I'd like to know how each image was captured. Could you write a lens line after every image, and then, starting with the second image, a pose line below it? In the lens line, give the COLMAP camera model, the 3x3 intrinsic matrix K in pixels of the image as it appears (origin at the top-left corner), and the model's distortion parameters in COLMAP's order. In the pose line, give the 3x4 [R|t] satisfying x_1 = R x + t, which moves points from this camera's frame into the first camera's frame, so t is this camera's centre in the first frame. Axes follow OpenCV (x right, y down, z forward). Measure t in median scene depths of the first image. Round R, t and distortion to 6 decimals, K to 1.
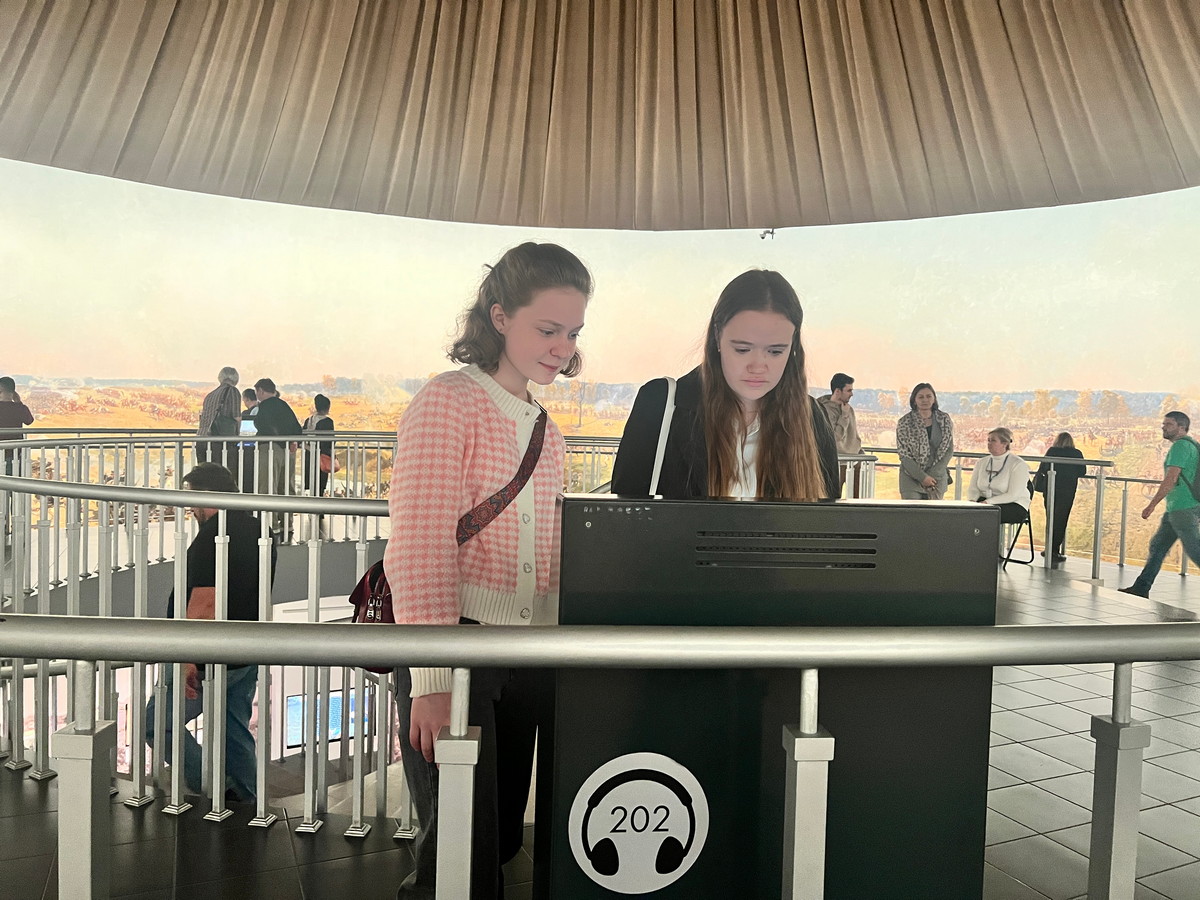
lens RADIAL K [[900.1, 0, 601.8], [0, 900.1, 449.1], [0, 0, 1]] dist [0.006062, -0.001349]
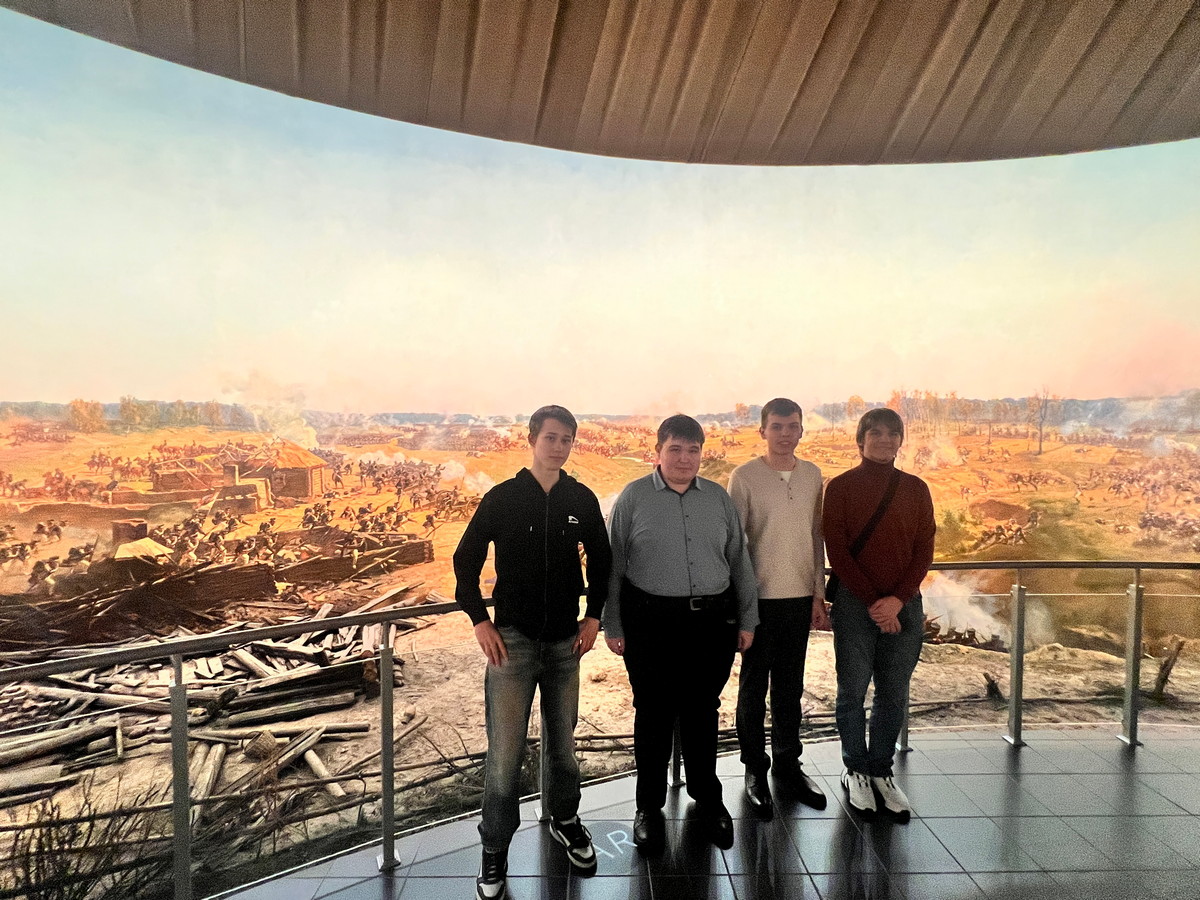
lens RADIAL K [[561.6, 0, 598.9], [0, 561.6, 446.3], [0, 0, 1]] dist [-0.000686, -0.000119]
pose [[0.920284, -0.013411, -0.391021, -0.227217], [0.007922, 0.999846, -0.015648, -0.031327], [0.391171, 0.011303, 0.920249, 0.431011]]
